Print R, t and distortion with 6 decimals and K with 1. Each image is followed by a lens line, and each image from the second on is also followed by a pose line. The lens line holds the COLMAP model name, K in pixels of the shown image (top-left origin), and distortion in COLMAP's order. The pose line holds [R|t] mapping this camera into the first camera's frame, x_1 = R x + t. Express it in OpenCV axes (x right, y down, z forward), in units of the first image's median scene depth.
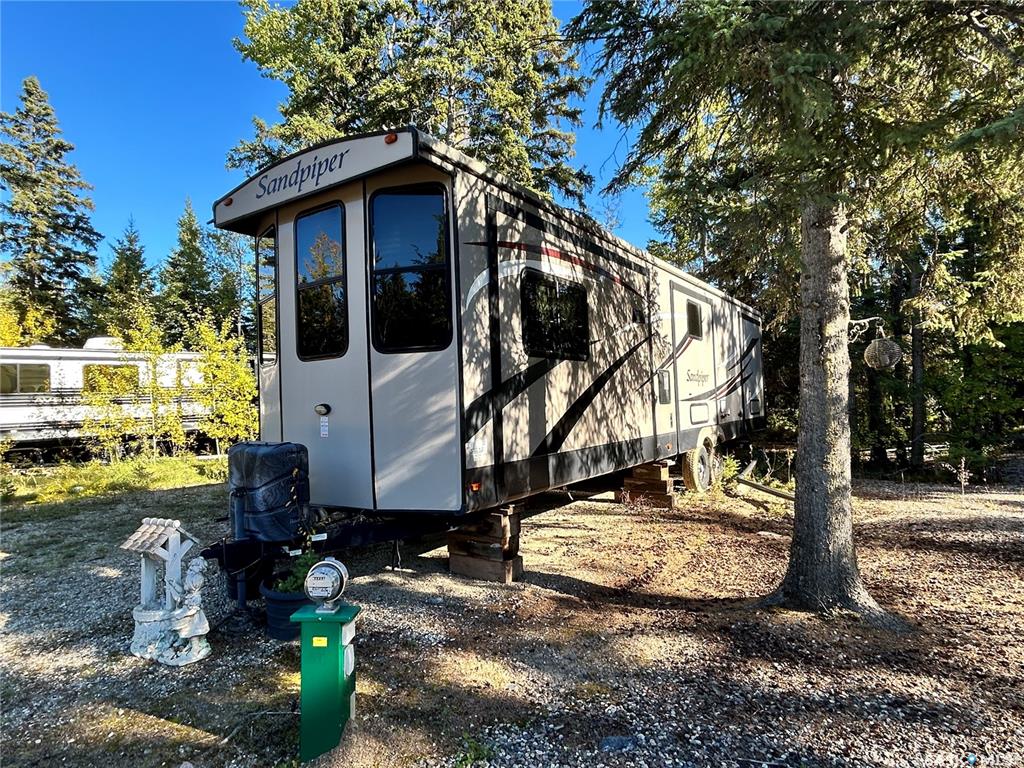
lens RADIAL K [[597.4, 0, 512.0], [0, 597.4, 384.0], [0, 0, 1]] dist [0.001955, -0.000810]
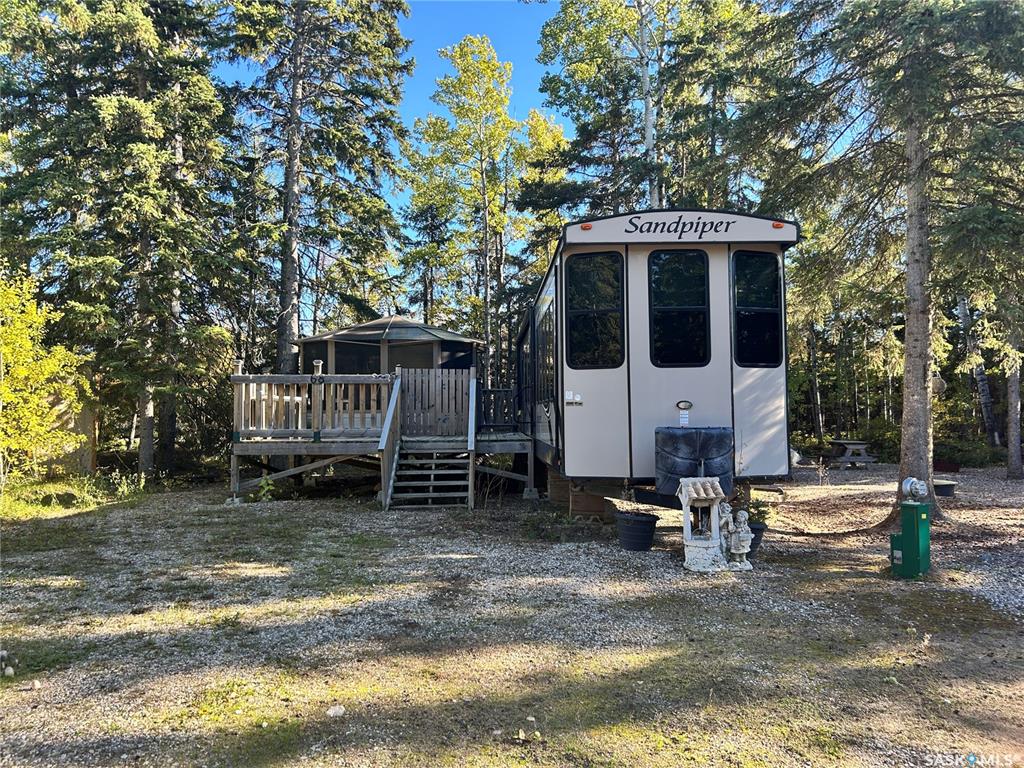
lens RADIAL K [[773.2, 0, 514.9], [0, 773.2, 399.9], [0, 0, 1]] dist [0.099676, -0.234382]
pose [[0.825509, 0.055392, 0.561664, -1.673338], [-0.048365, 0.998454, -0.027384, 0.099247], [-0.562312, -0.004560, 0.826912, -0.219985]]
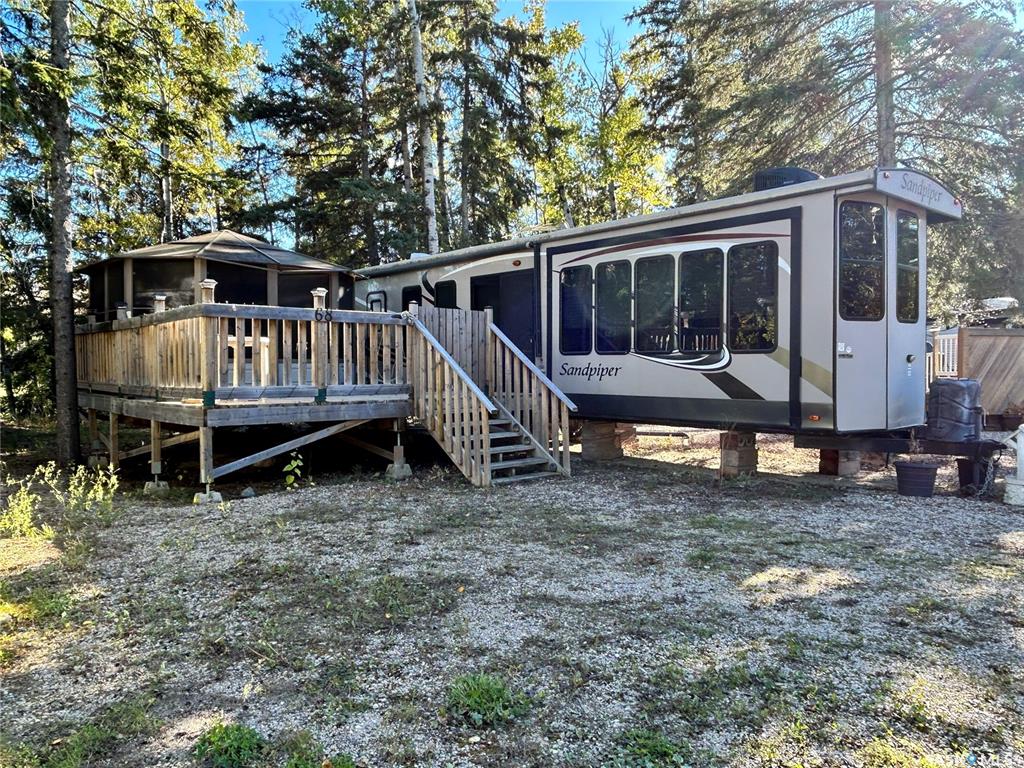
lens RADIAL K [[758.3, 0, 512.0], [0, 758.3, 384.0], [0, 0, 1]] dist [-0.004395, -0.003535]
pose [[0.273287, 0.024949, 0.961609, -2.417905], [-0.035996, 0.999229, -0.015695, 0.171557], [-0.961259, -0.030325, 0.273974, 1.492787]]
